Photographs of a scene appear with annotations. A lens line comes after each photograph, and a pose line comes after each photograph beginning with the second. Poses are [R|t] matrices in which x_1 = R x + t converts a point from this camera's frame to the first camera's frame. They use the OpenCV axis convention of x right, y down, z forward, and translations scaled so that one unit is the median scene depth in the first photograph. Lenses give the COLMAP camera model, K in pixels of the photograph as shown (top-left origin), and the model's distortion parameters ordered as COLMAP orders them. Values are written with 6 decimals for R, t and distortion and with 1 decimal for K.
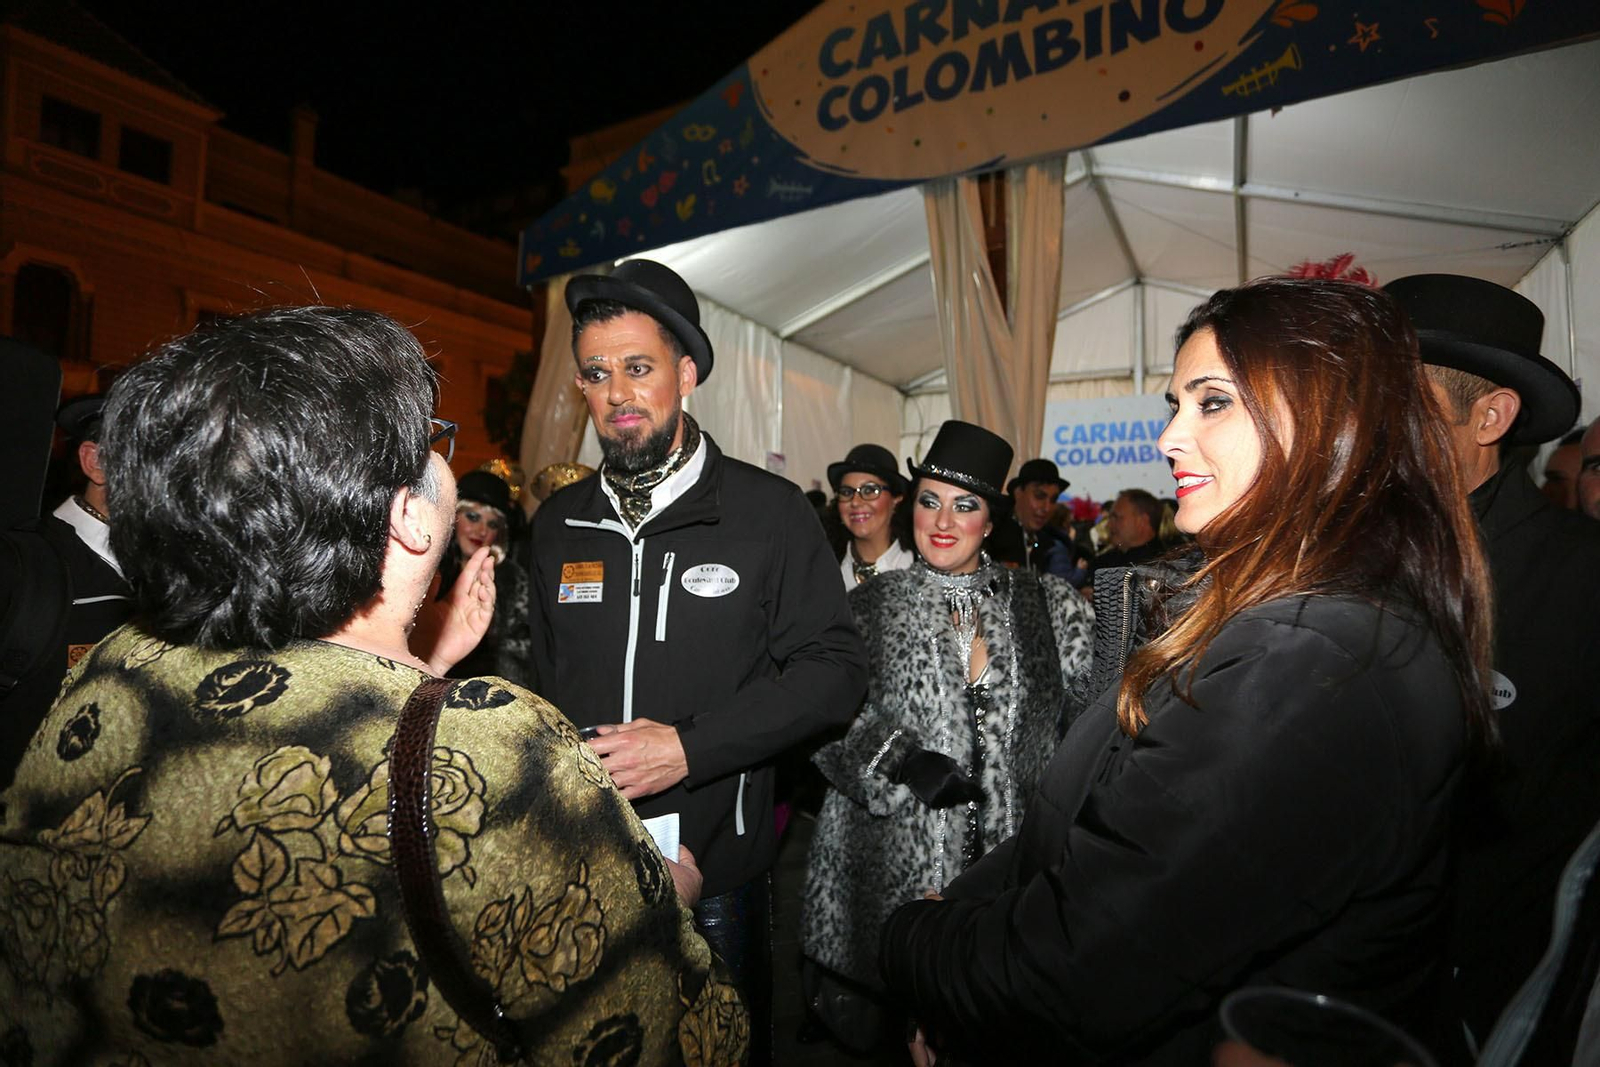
lens RADIAL K [[775.9, 0, 795.5], [0, 775.9, 519.3], [0, 0, 1]] dist [-0.057925, 0.022715]
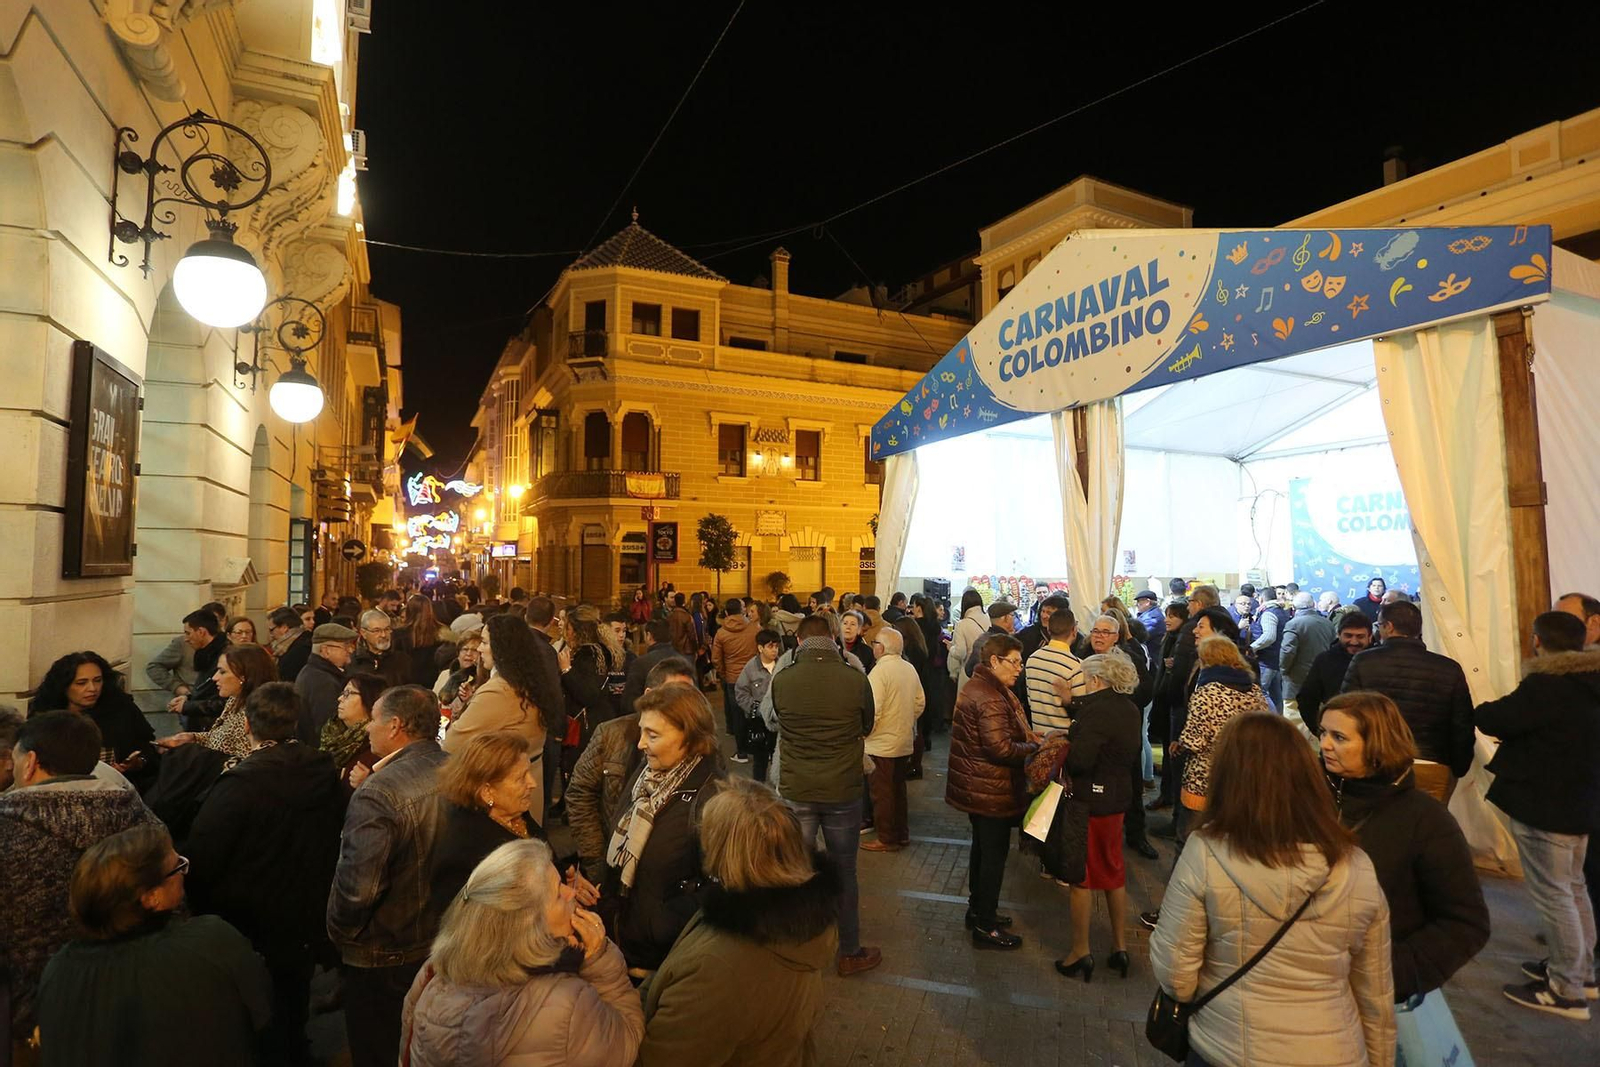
lens RADIAL K [[775.9, 0, 795.5], [0, 775.9, 519.3], [0, 0, 1]] dist [-0.057925, 0.022715]
pose [[0.836573, -0.064305, -0.544068, 0.582819], [0.035044, 0.997335, -0.063993, -0.097292], [0.546733, 0.034469, 0.836597, -0.720973]]
